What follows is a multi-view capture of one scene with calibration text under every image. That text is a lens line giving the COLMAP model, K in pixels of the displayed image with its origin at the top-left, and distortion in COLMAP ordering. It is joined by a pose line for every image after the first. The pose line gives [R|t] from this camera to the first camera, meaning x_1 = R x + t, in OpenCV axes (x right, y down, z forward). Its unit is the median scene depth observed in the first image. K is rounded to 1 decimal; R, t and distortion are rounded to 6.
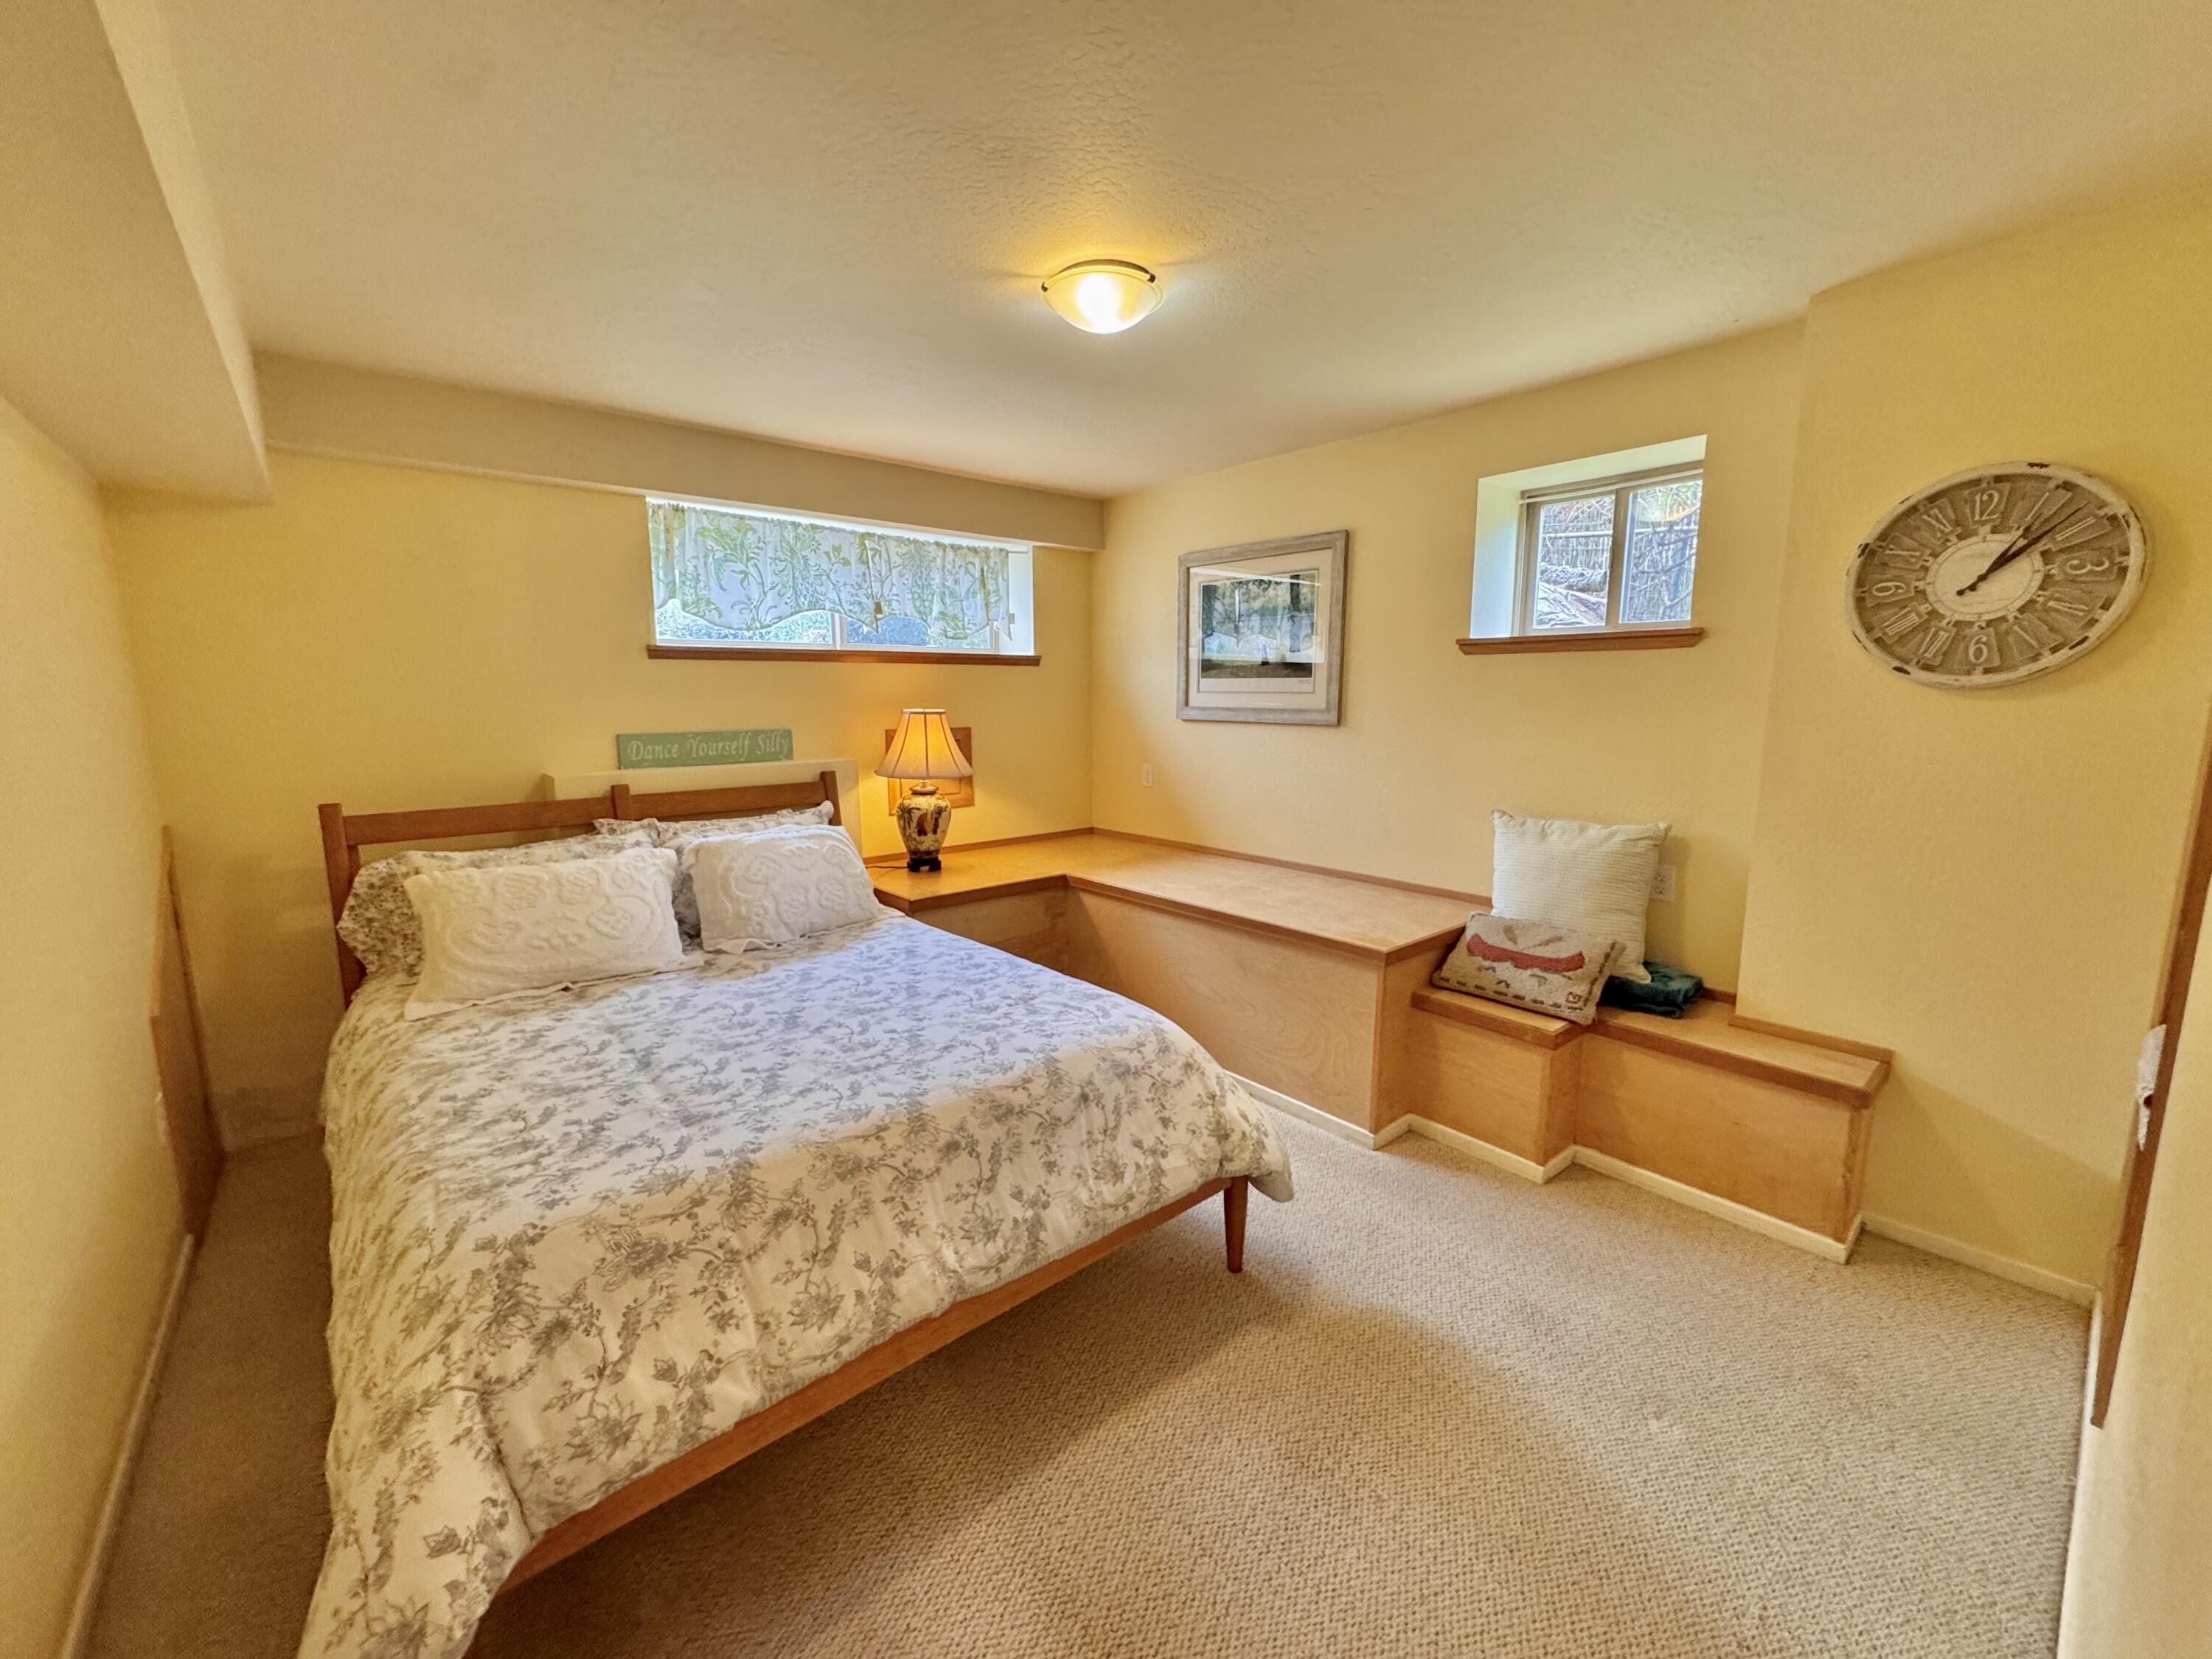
lens RADIAL K [[877.3, 0, 1102.3], [0, 877.3, 827.3], [0, 0, 1]] dist [-0.001534, 0.000524]
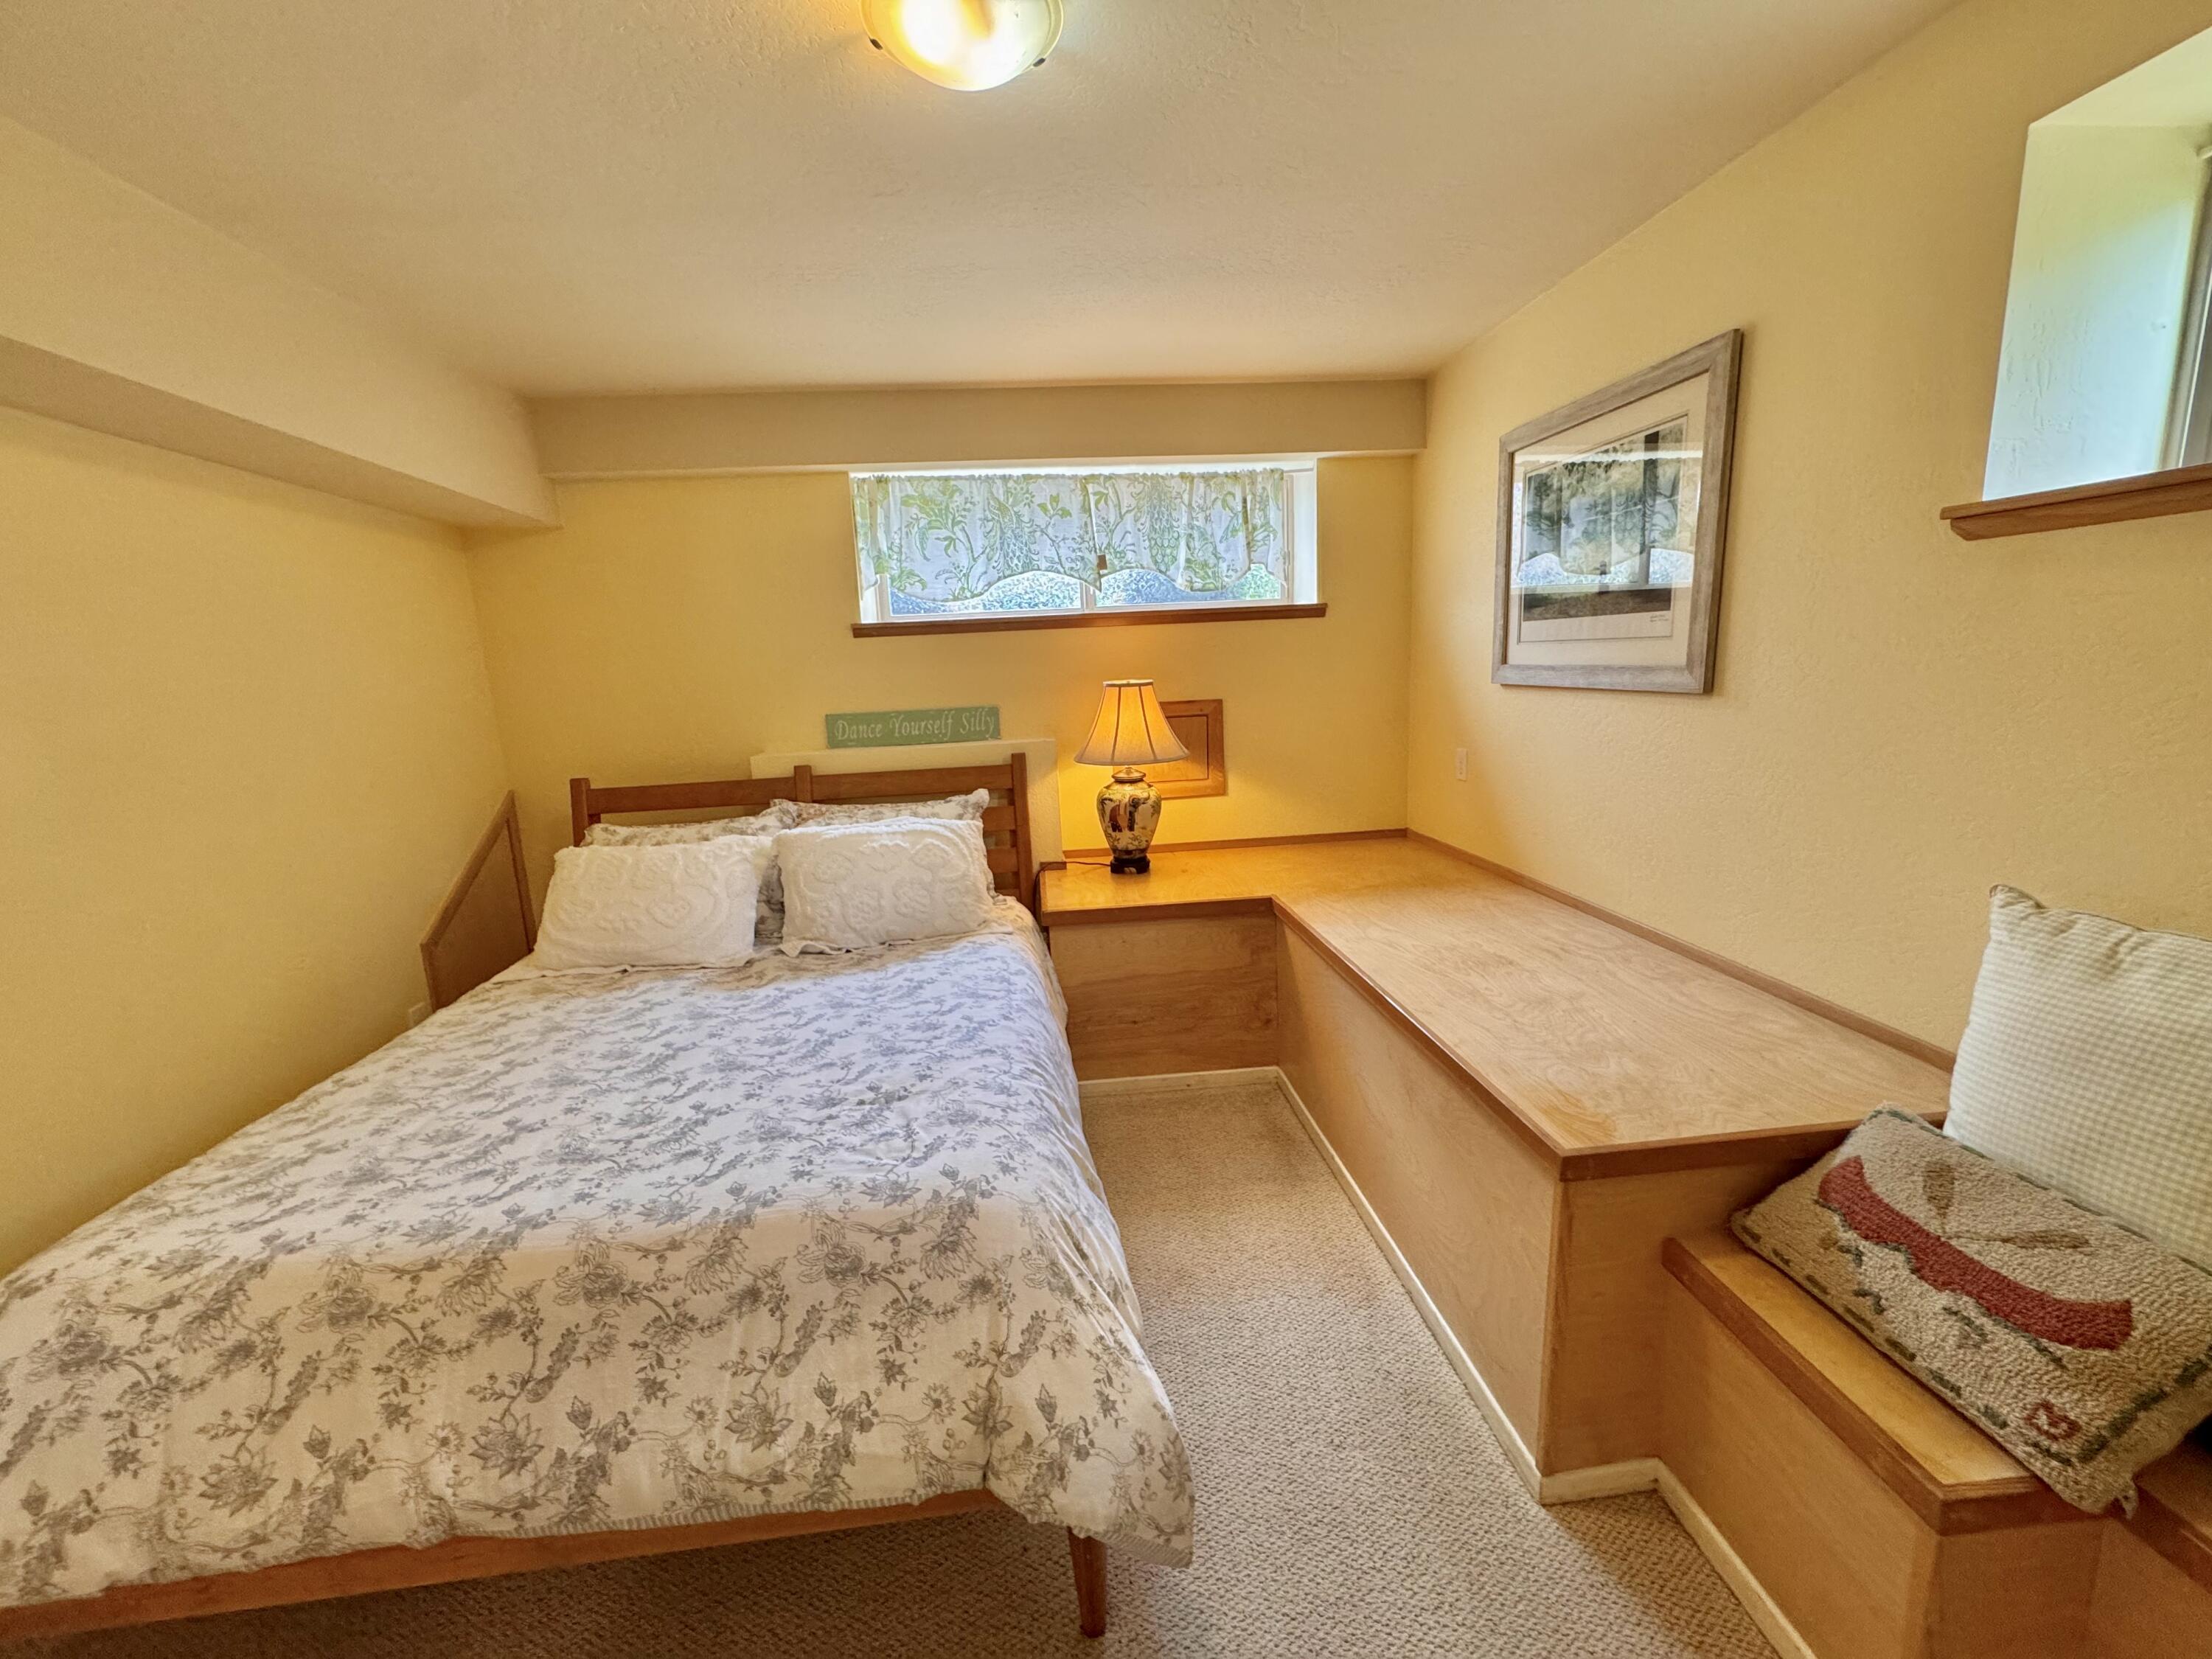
lens RADIAL K [[877.3, 0, 1102.5], [0, 877.3, 826.9], [0, 0, 1]] dist [-0.001534, 0.000524]
pose [[0.817156, 0.072522, -0.571836, 0.366515], [-0.045624, 0.997079, 0.061256, -0.063629], [0.574608, -0.023966, 0.818078, 0.417648]]
